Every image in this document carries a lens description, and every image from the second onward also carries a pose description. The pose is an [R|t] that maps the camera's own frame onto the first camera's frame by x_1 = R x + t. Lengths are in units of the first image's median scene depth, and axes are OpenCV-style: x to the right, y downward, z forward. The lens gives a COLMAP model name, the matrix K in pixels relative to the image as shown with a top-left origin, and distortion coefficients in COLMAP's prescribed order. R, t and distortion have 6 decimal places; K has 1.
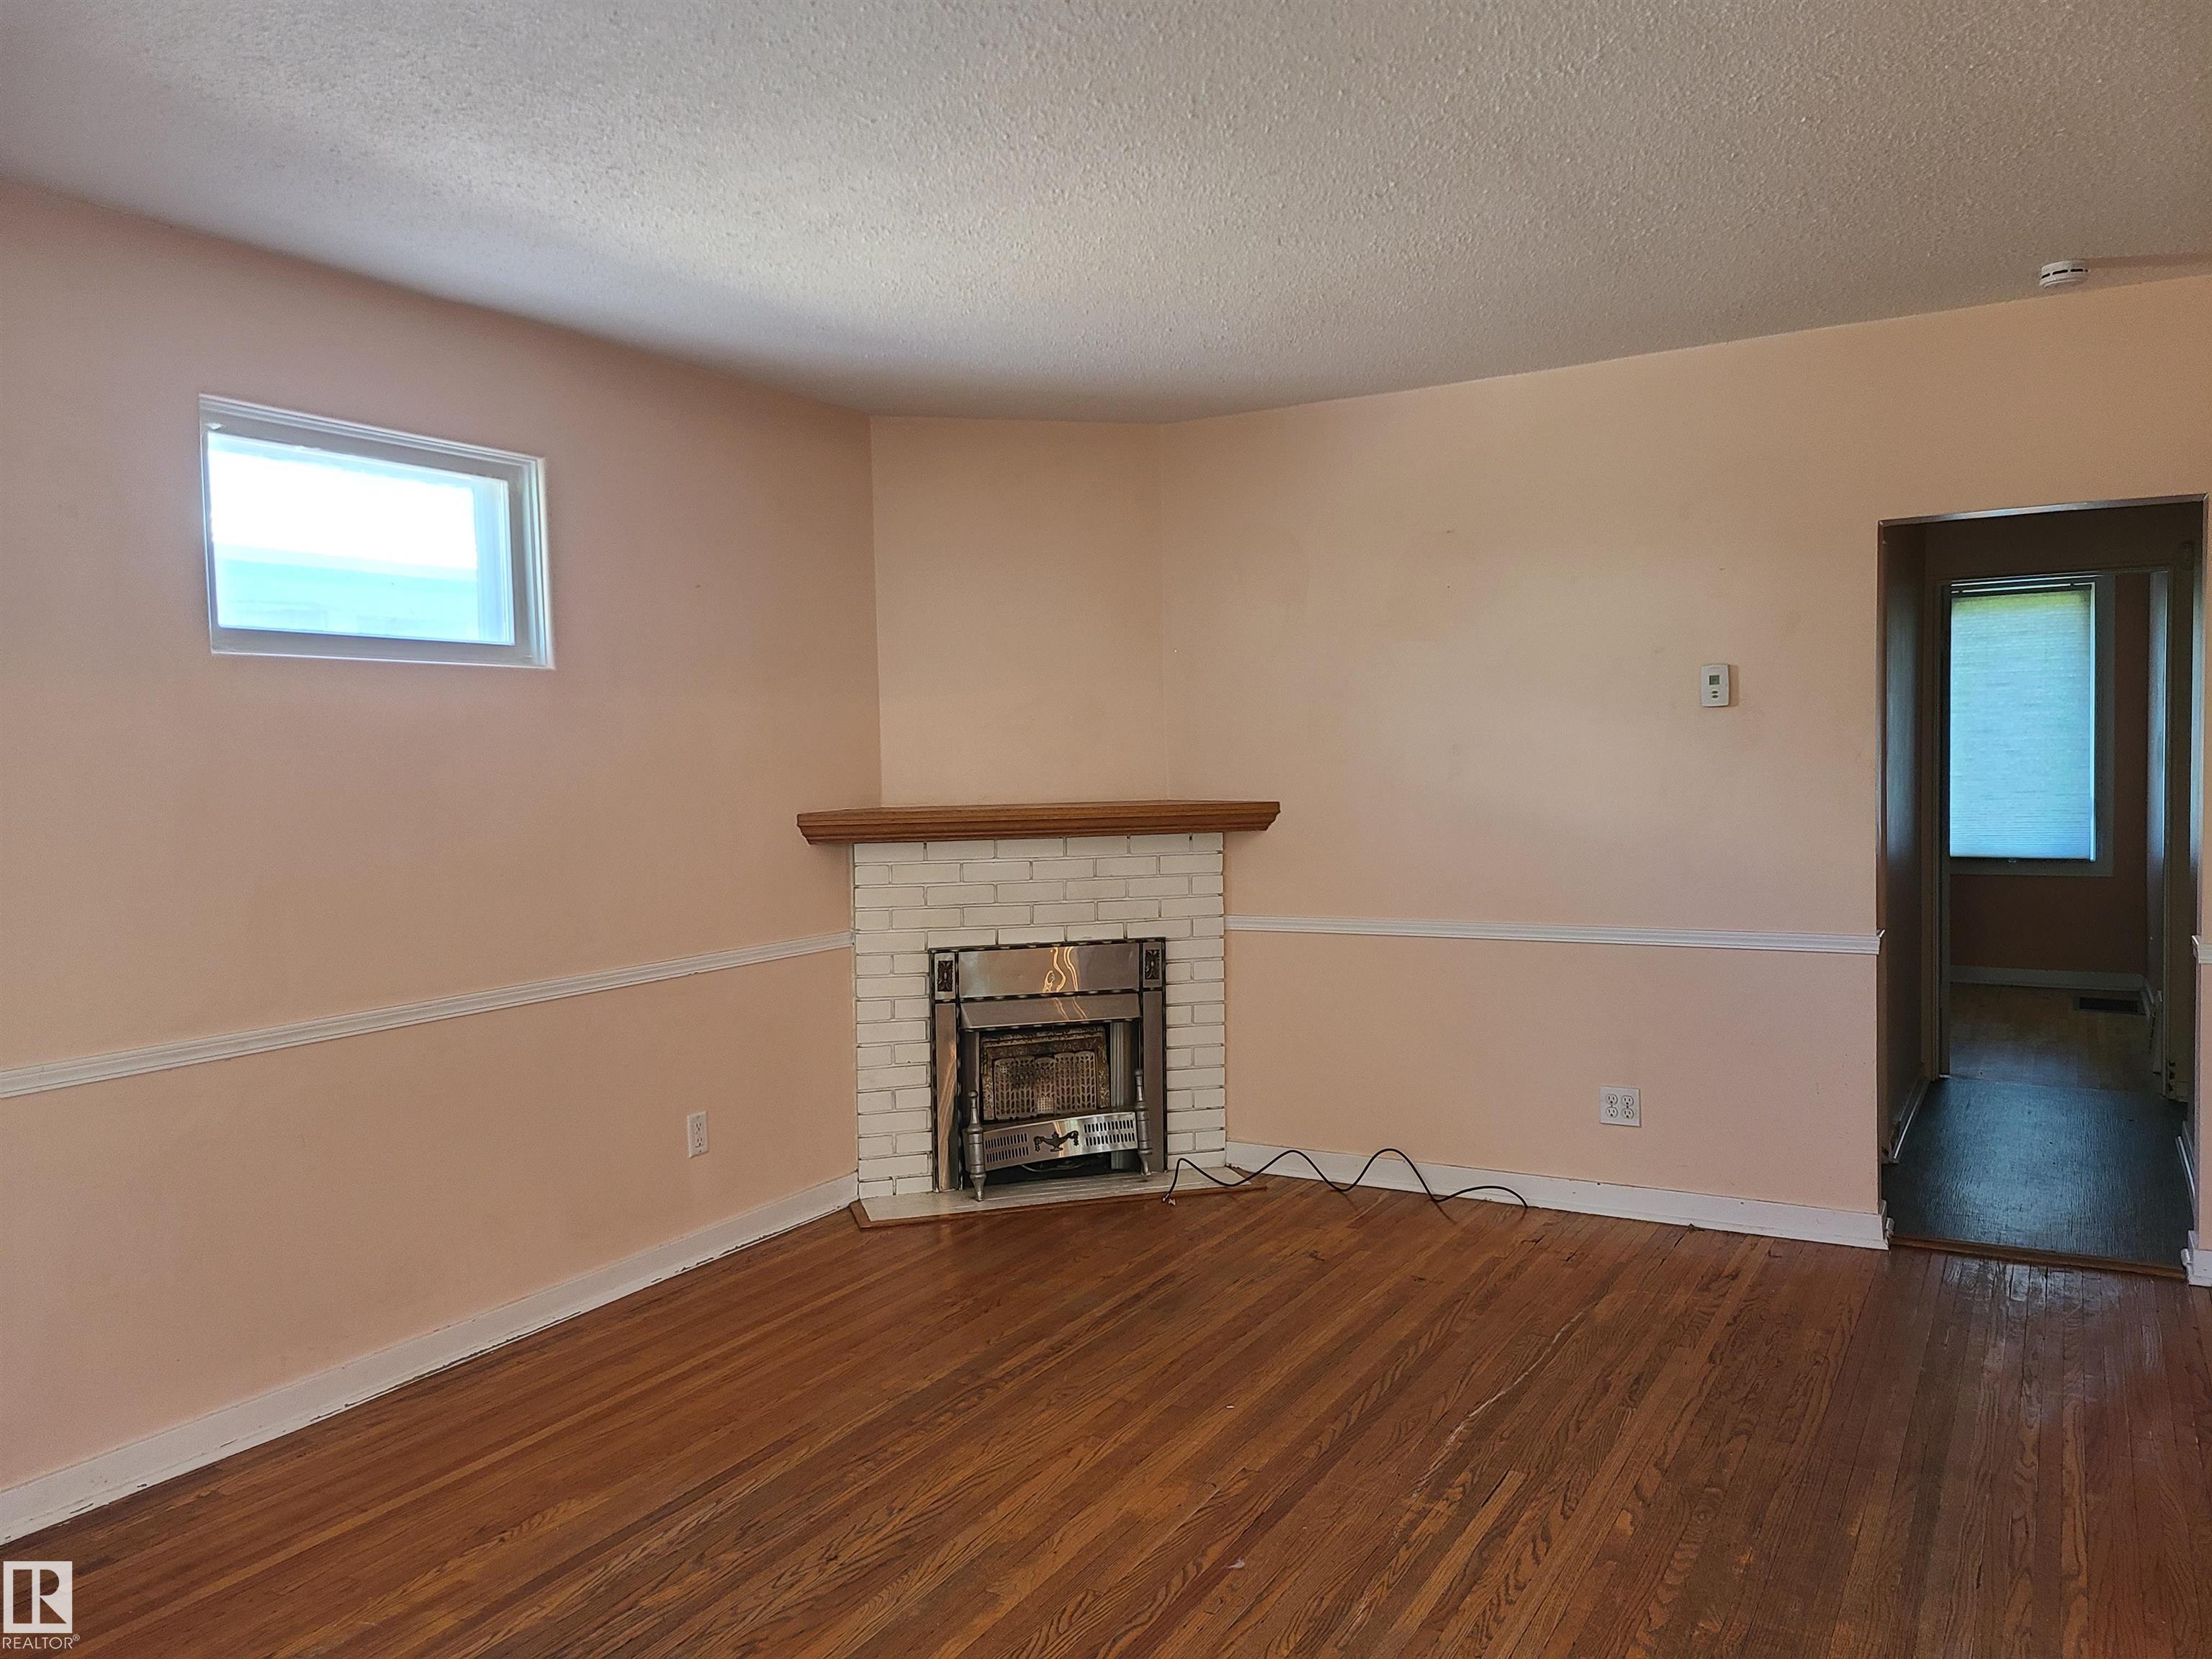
lens RADIAL K [[1648.6, 0, 1109.2], [0, 1648.6, 841.0], [0, 0, 1]] dist [0.068346, -0.059001]
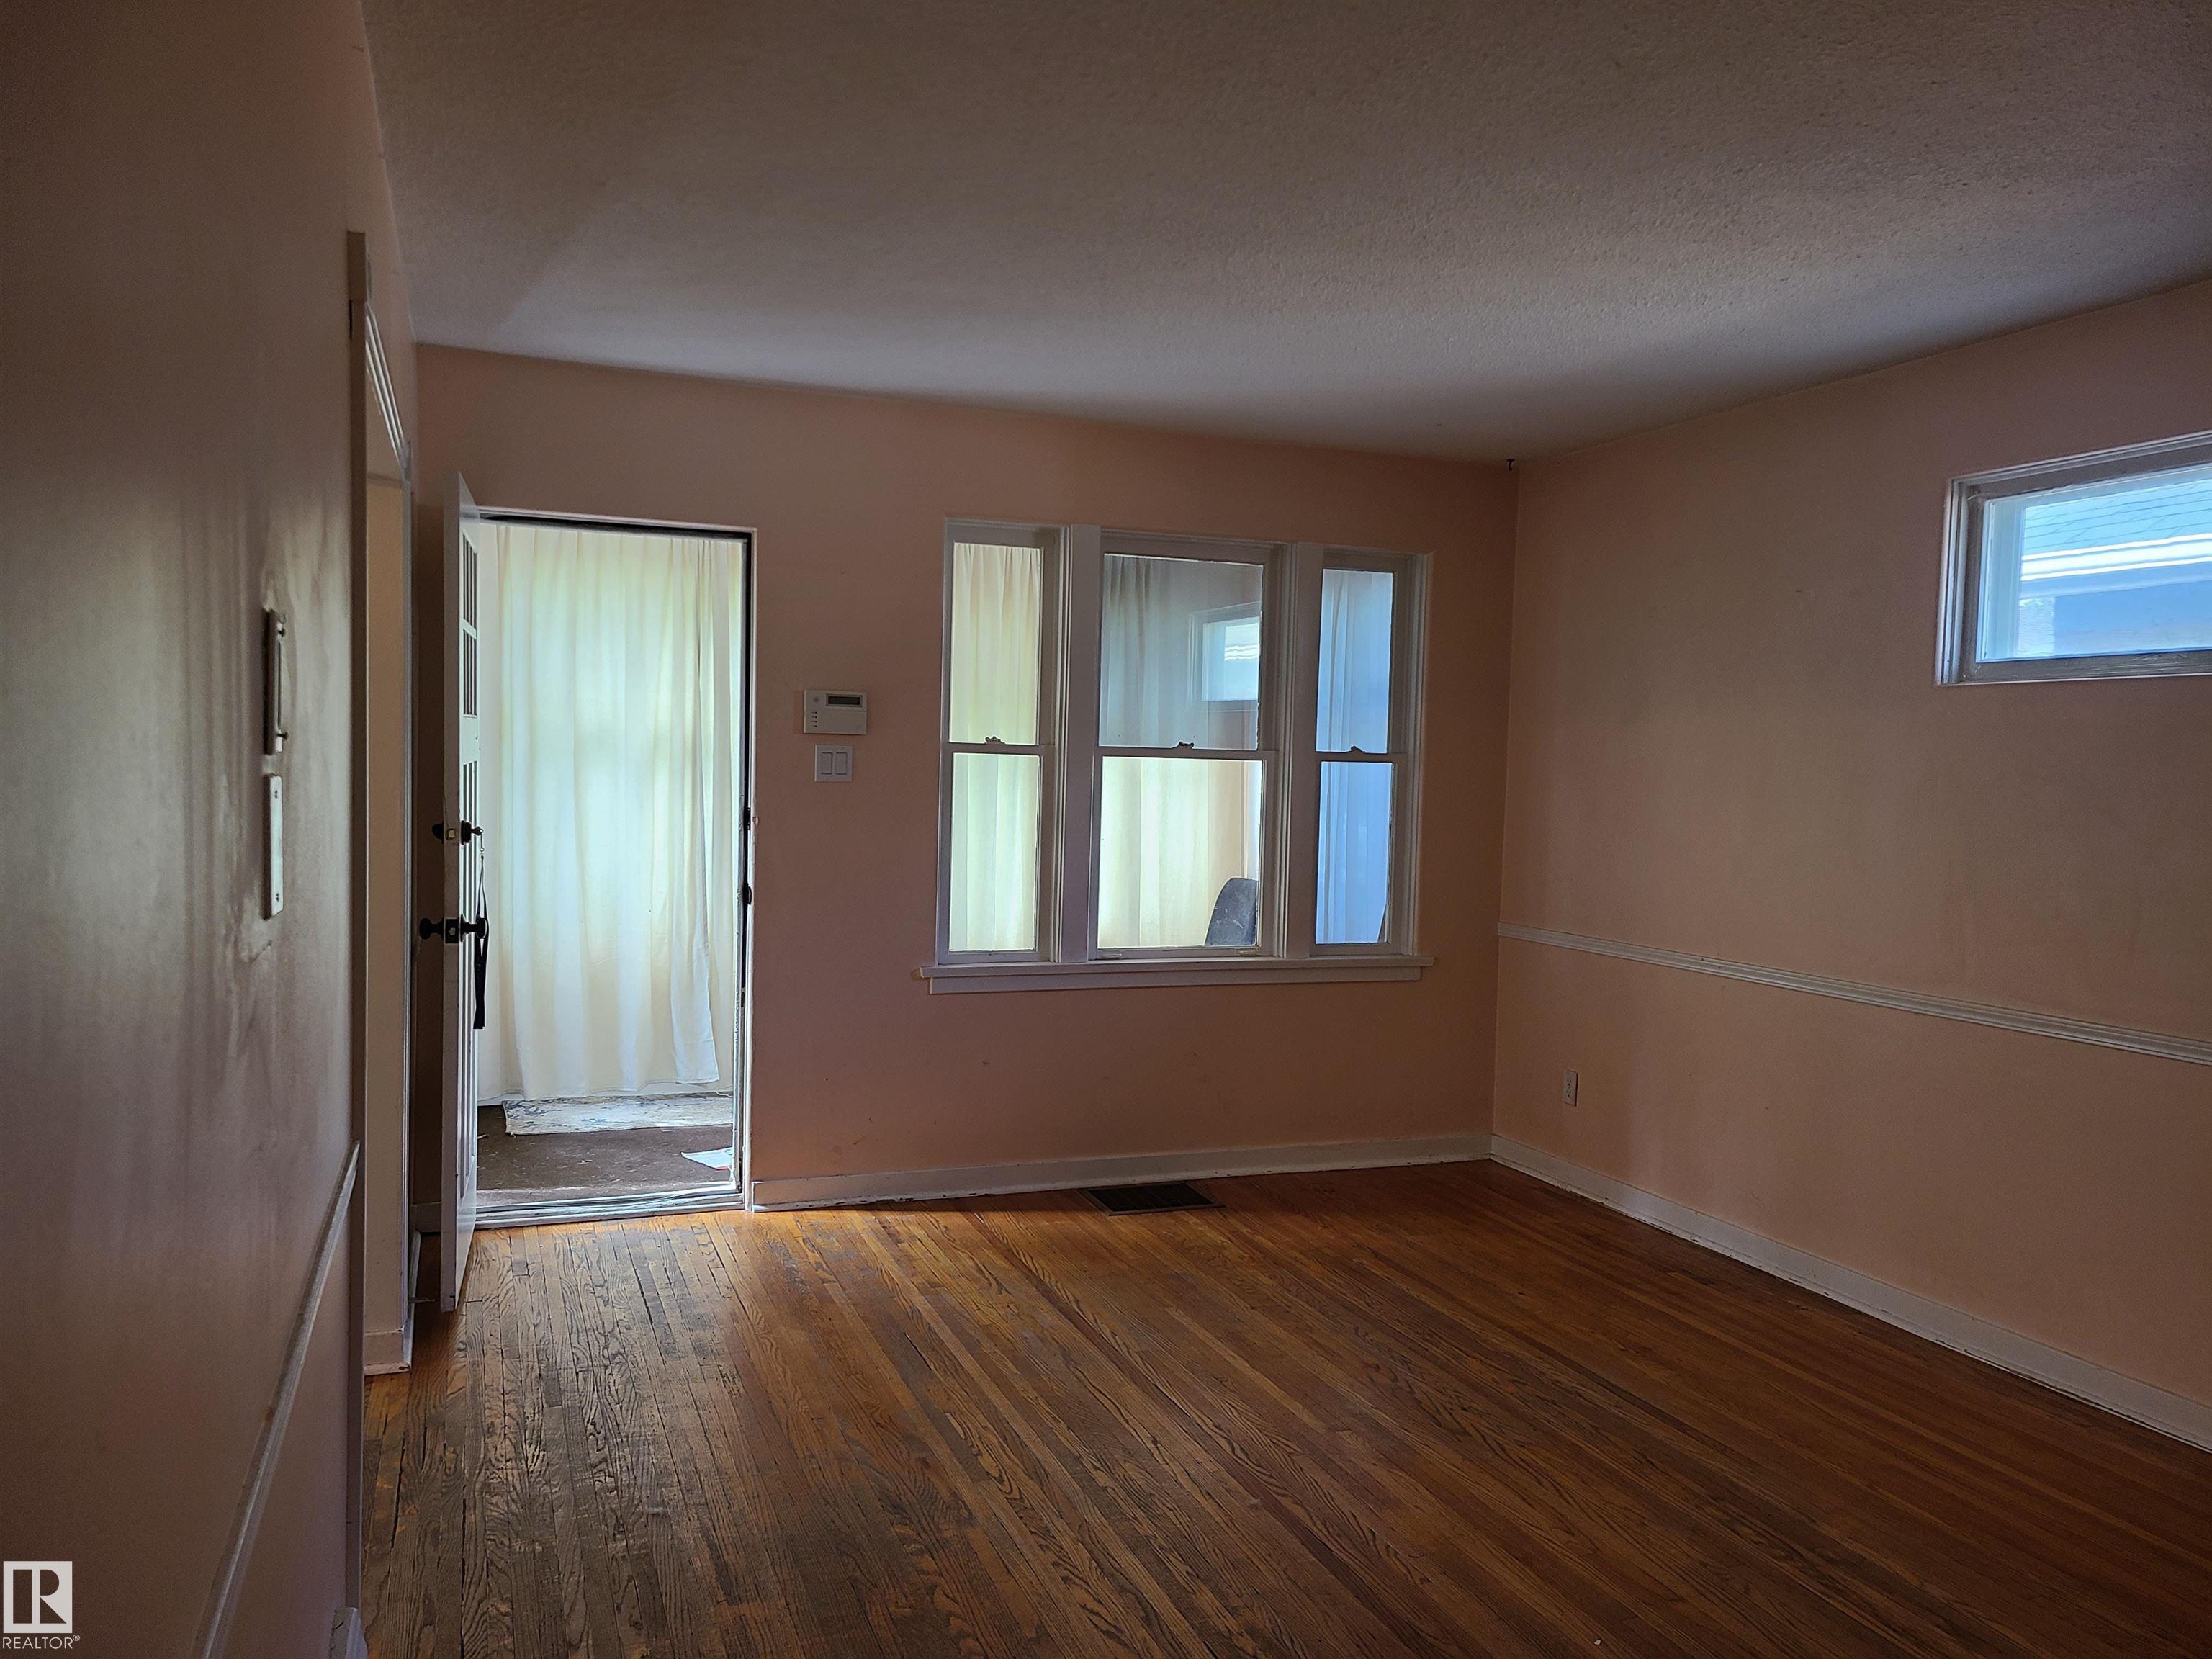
lens RADIAL K [[1648.6, 0, 1100.1], [0, 1648.6, 831.9], [0, 0, 1]] dist [0.068346, -0.059001]
pose [[-0.636990, 0.038779, -0.769896, 0.751697], [-0.052145, 0.994279, 0.093223, -0.081039], [0.769106, 0.099528, -0.631324, 1.209577]]
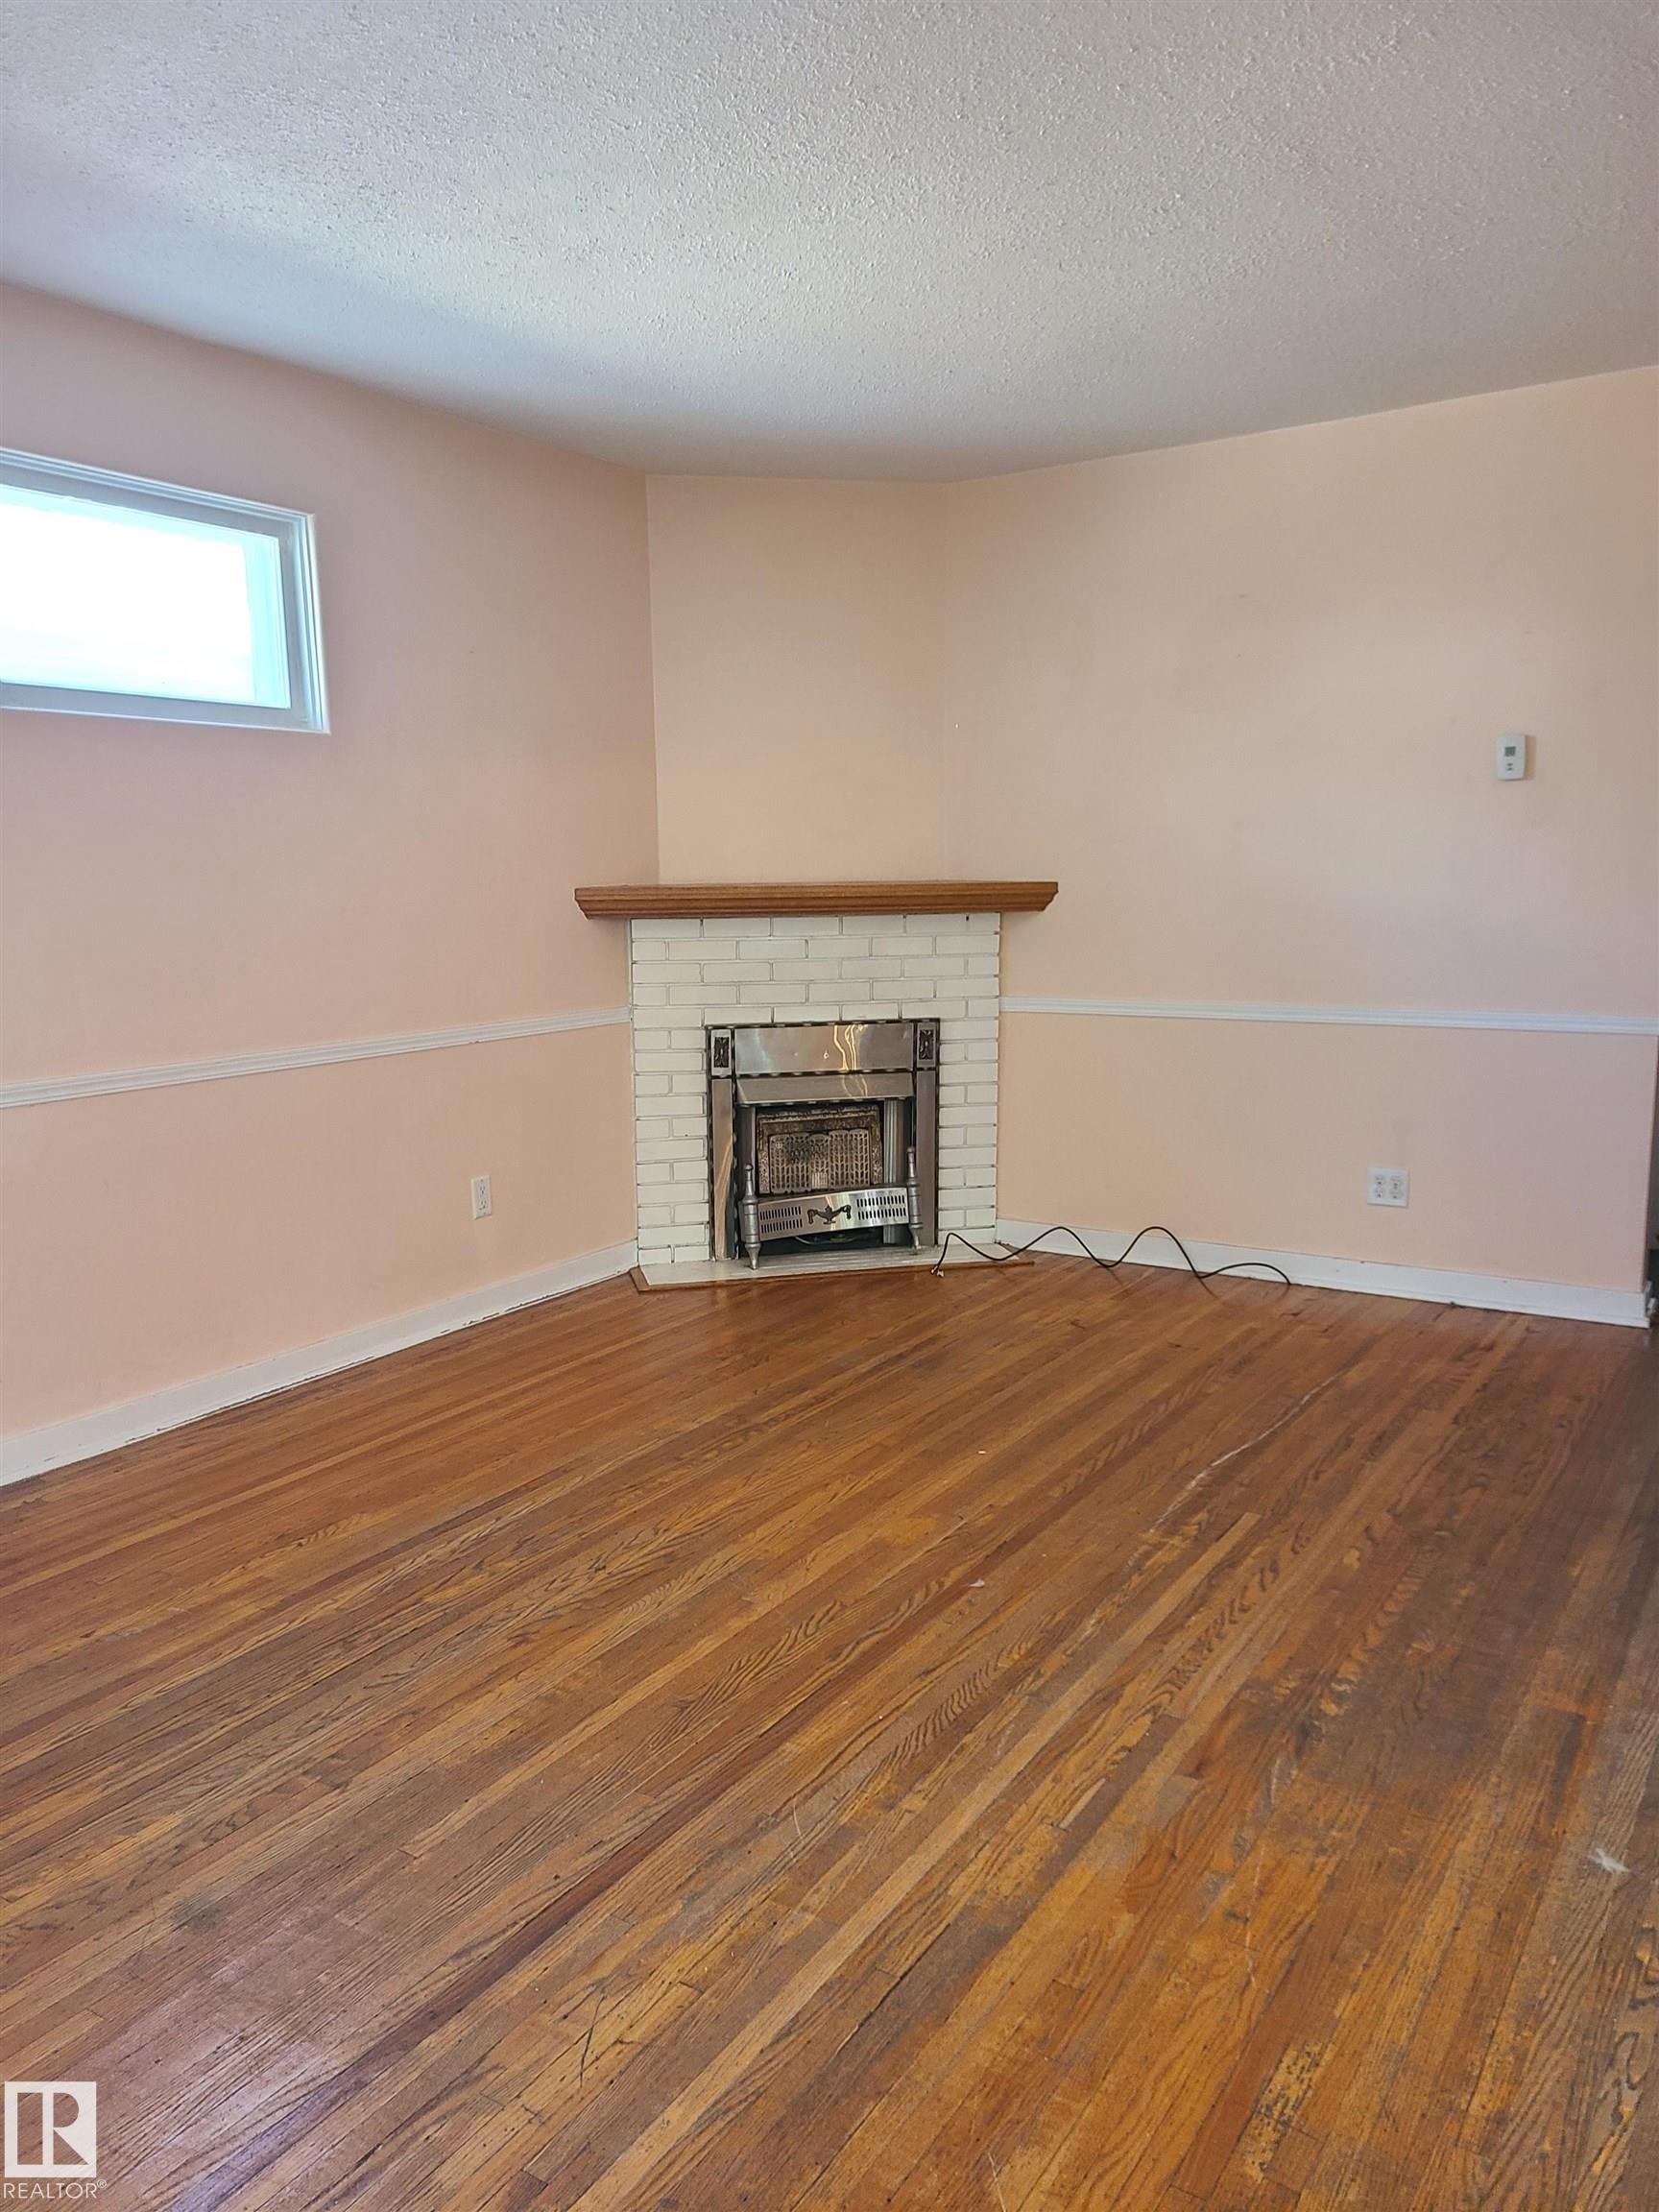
lens RADIAL K [[1648.6, 0, 821.7], [0, 1648.6, 1149.8], [0, 0, 1]] dist [0.068346, -0.059001]
pose [[0.998585, 0.015507, -0.050875, 0.020940], [-0.009215, 0.992528, 0.121667, 0.024220], [0.052382, -0.121026, 0.991266, -0.015532]]
